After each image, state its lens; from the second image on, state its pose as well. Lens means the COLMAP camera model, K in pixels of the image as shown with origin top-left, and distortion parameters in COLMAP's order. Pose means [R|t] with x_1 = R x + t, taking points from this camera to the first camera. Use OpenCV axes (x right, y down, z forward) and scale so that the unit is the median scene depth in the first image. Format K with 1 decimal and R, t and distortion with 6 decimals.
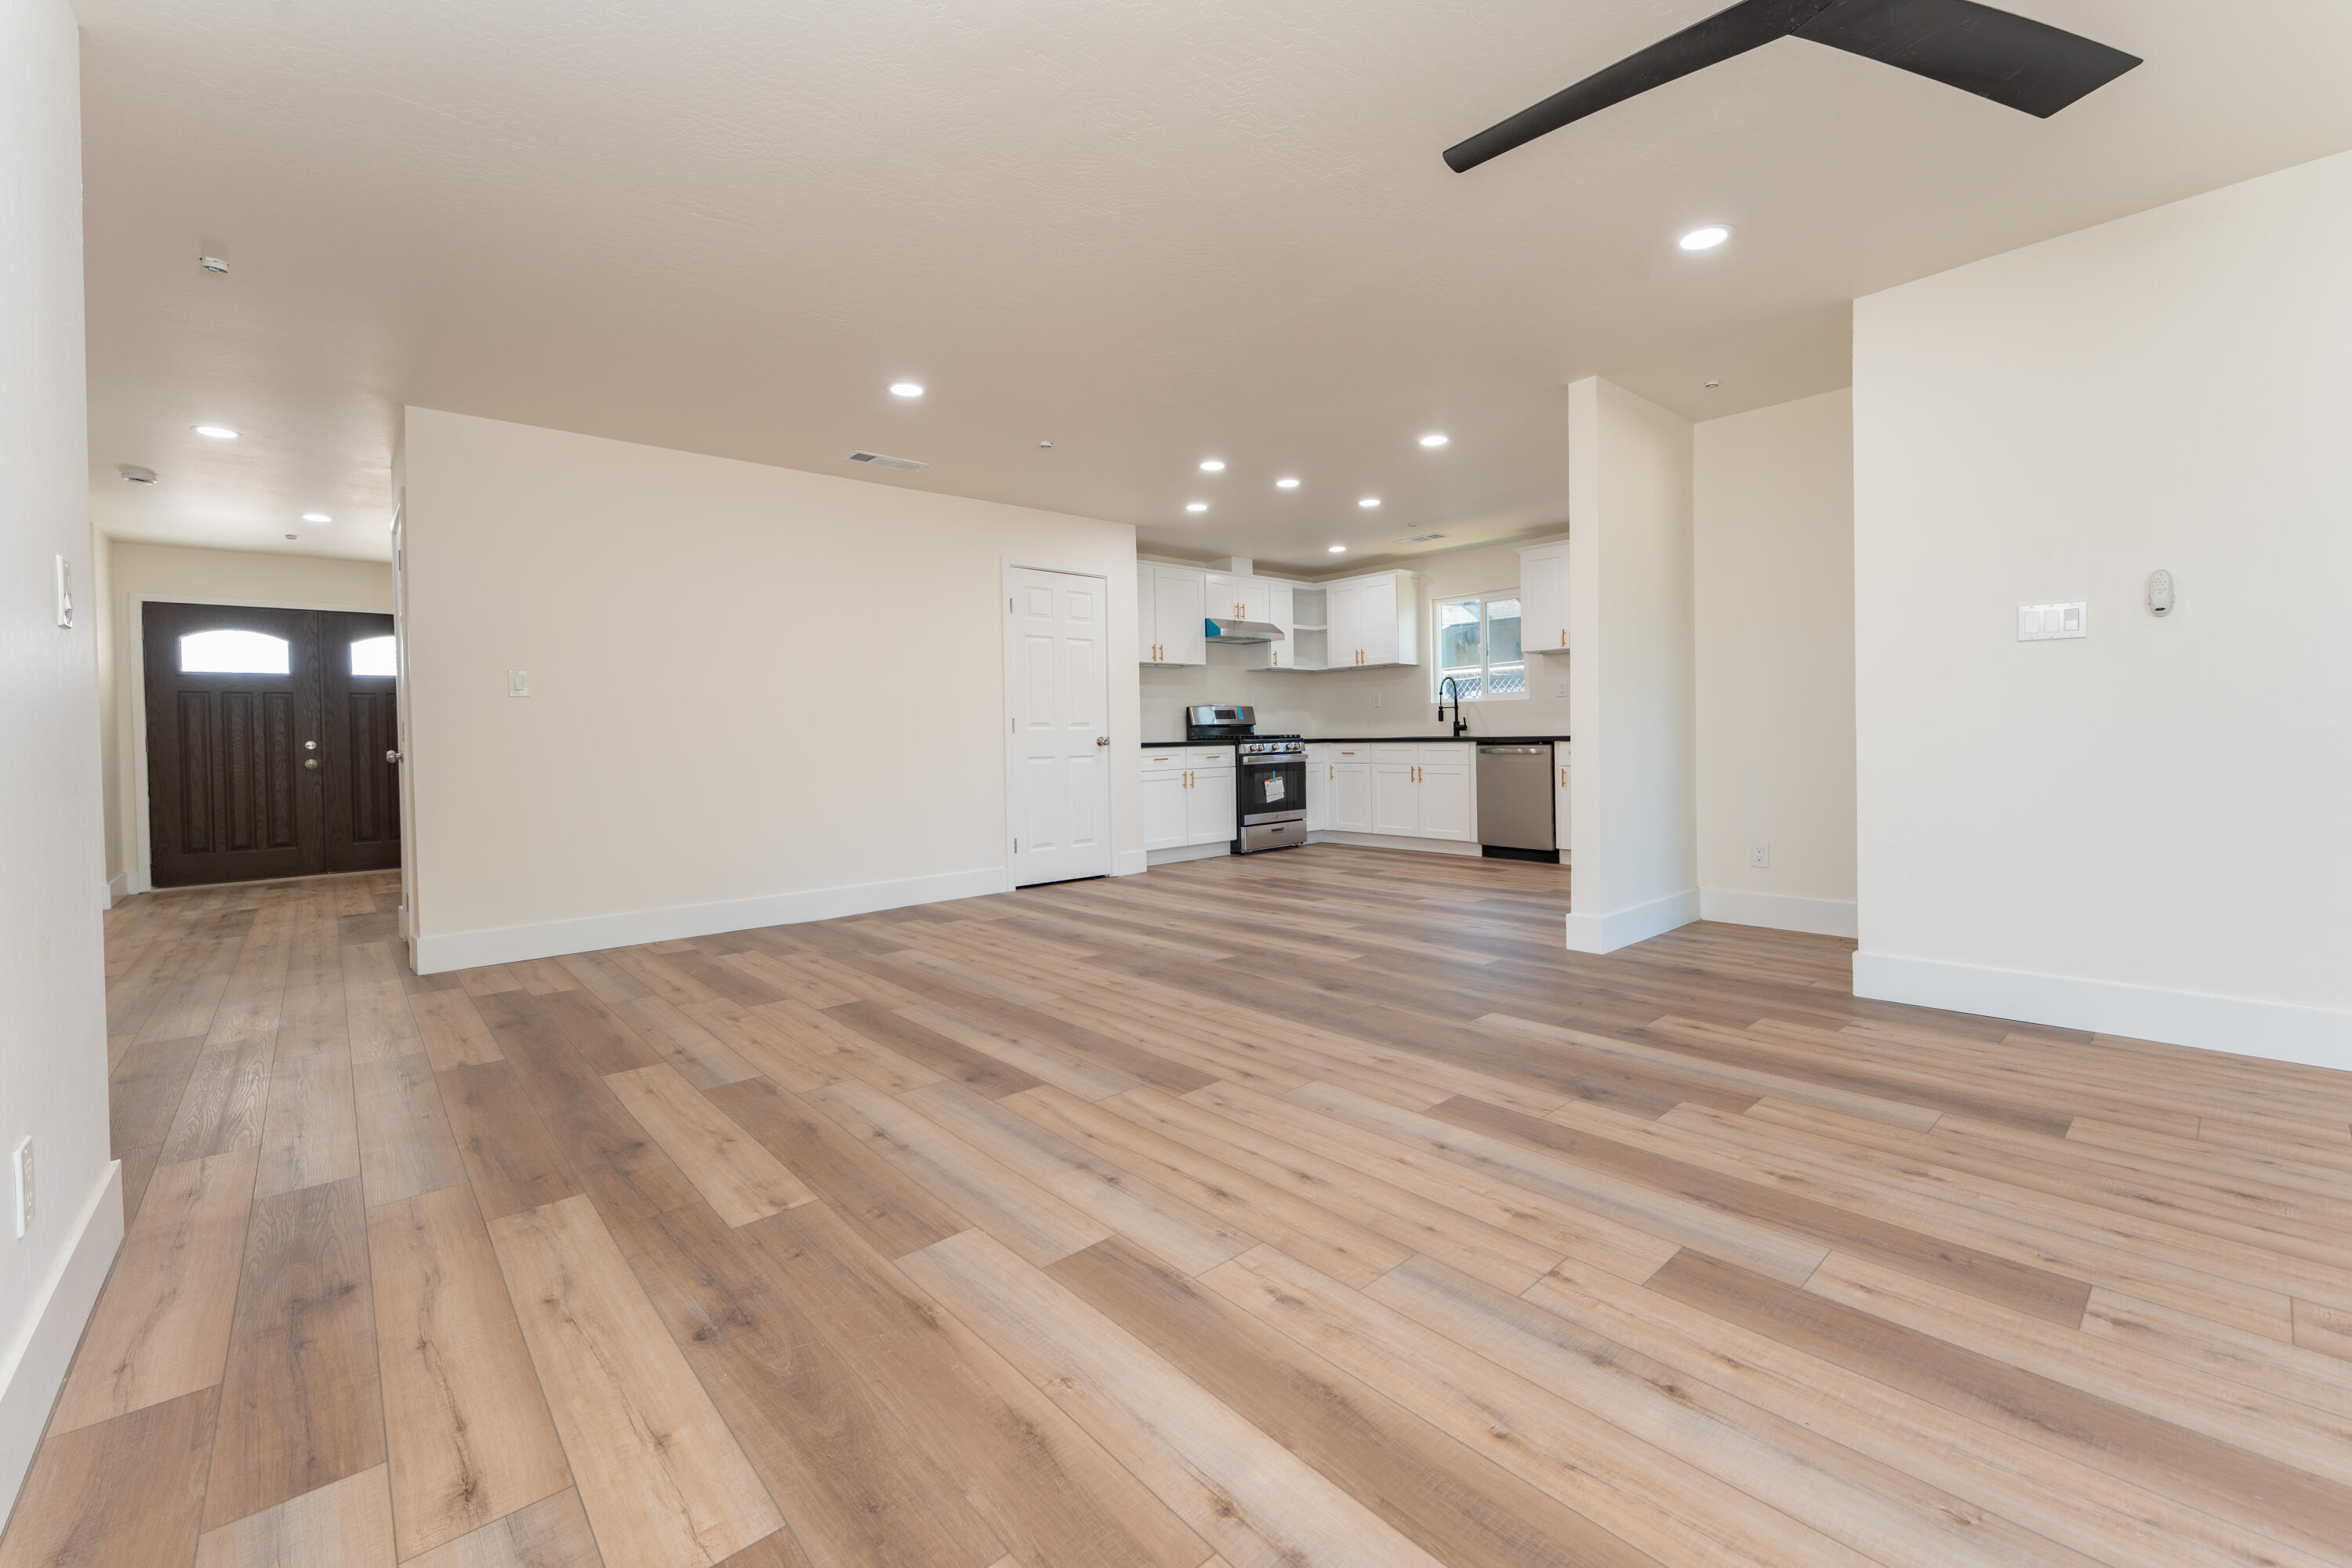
lens RADIAL K [[958.9, 0, 1178.2], [0, 958.9, 743.0], [0, 0, 1]] dist [-0.000962, -0.000194]
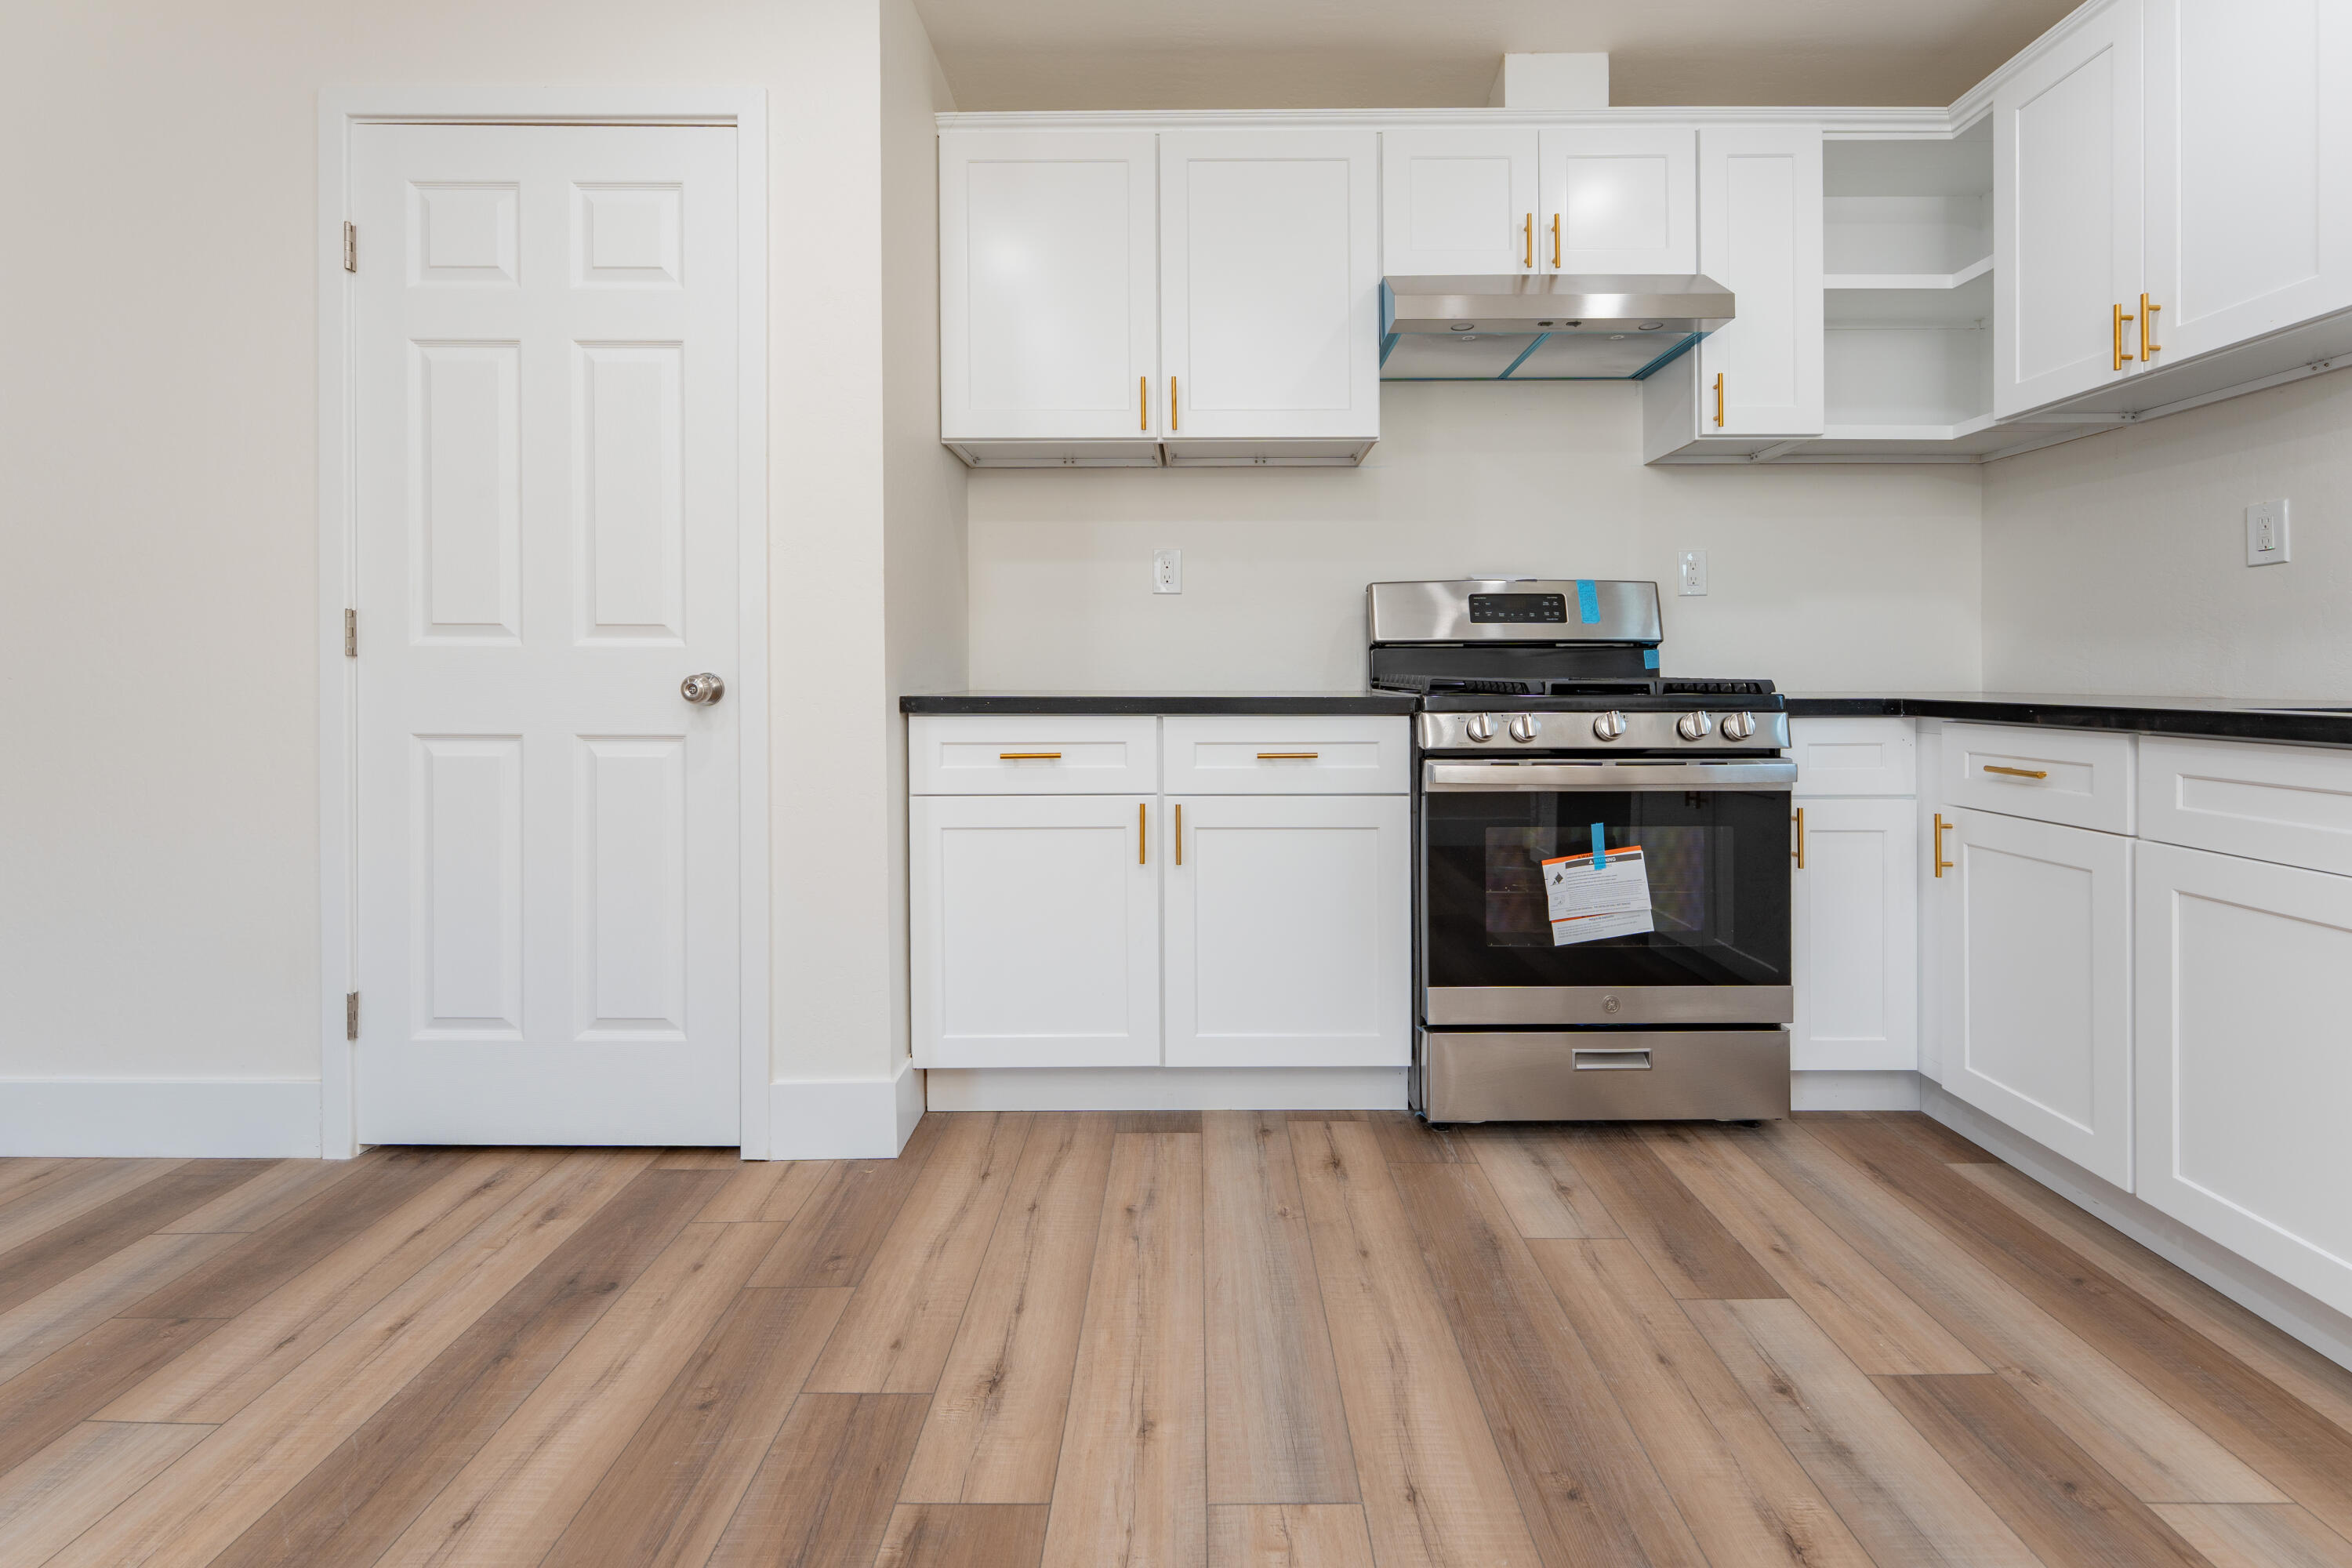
lens RADIAL K [[1023.7, 0, 1189.4], [0, 1023.7, 674.8], [0, 0, 1]] dist [-0.000816, -0.000587]
pose [[0.745794, 0.021317, -0.665835, 0.506630], [-0.020521, 0.999749, 0.009022, -0.025301], [0.665860, 0.006935, 0.746044, 1.859376]]
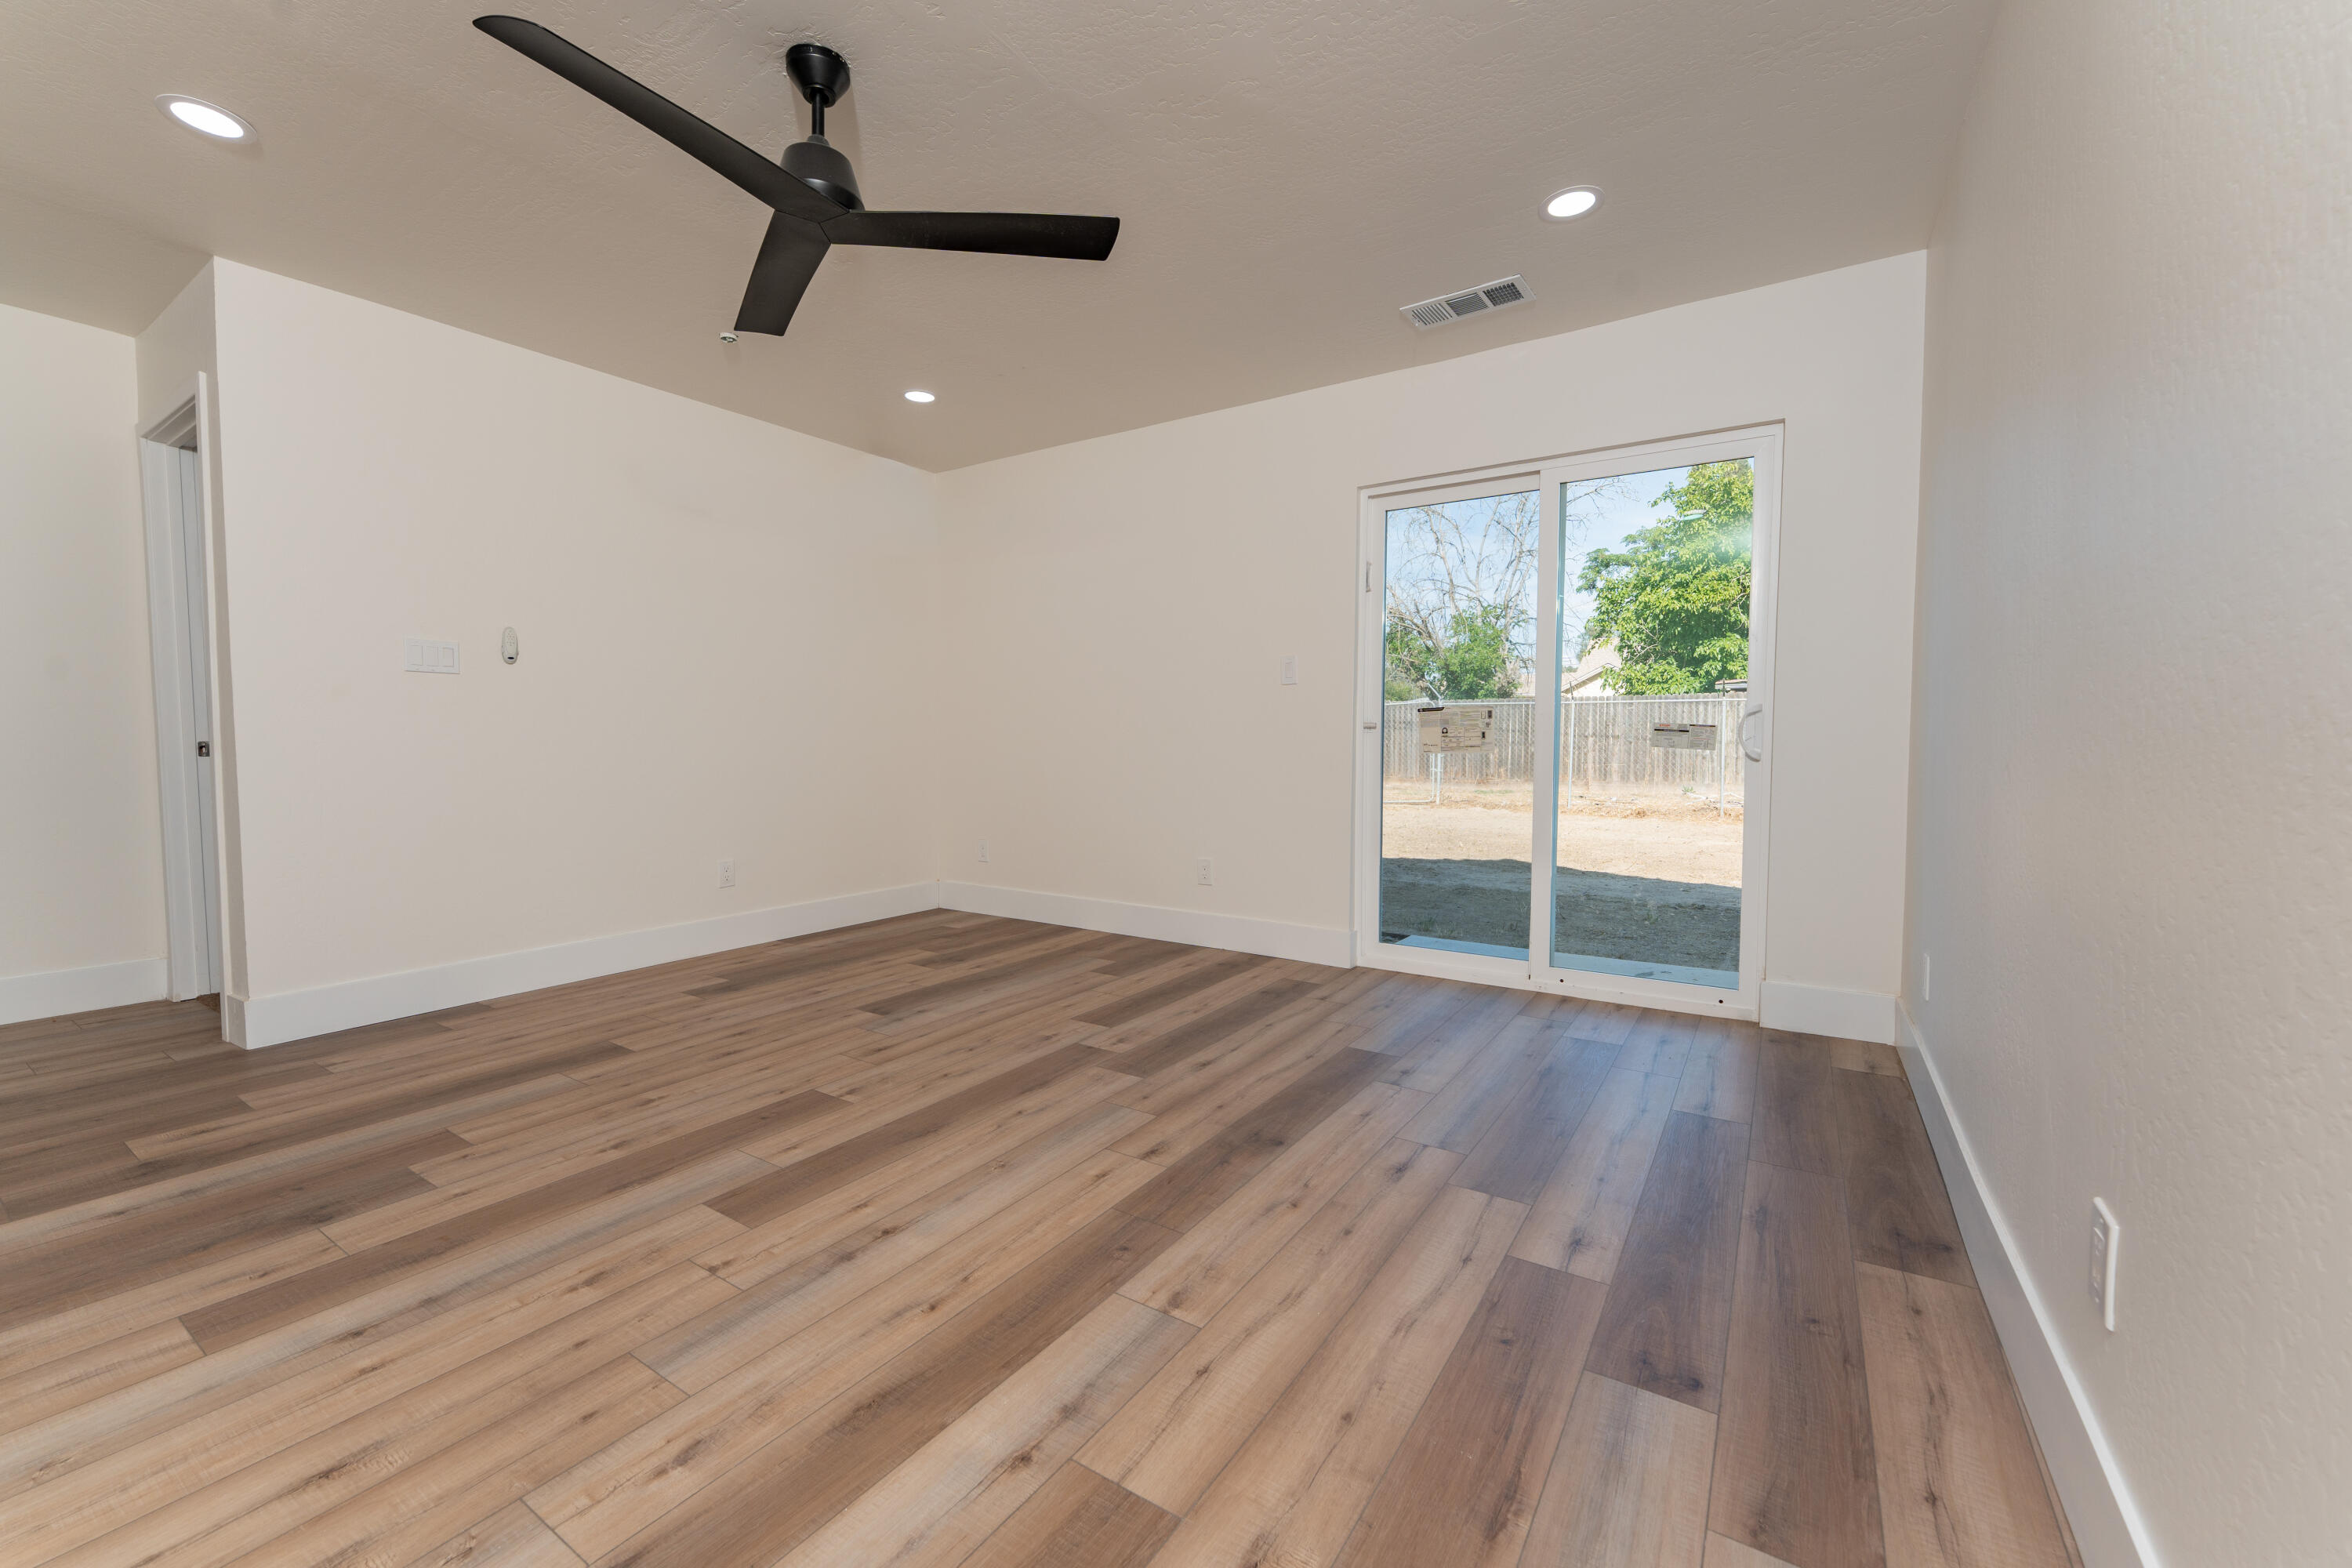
lens RADIAL K [[938.2, 0, 1174.8], [0, 938.2, 776.9], [0, 0, 1]] dist [-0.000696, -0.000288]
pose [[-0.258278, -0.018510, 0.965893, -0.391201], [0.015924, 0.999599, 0.023414, 0.003645], [-0.965939, 0.021428, -0.257879, 0.426547]]
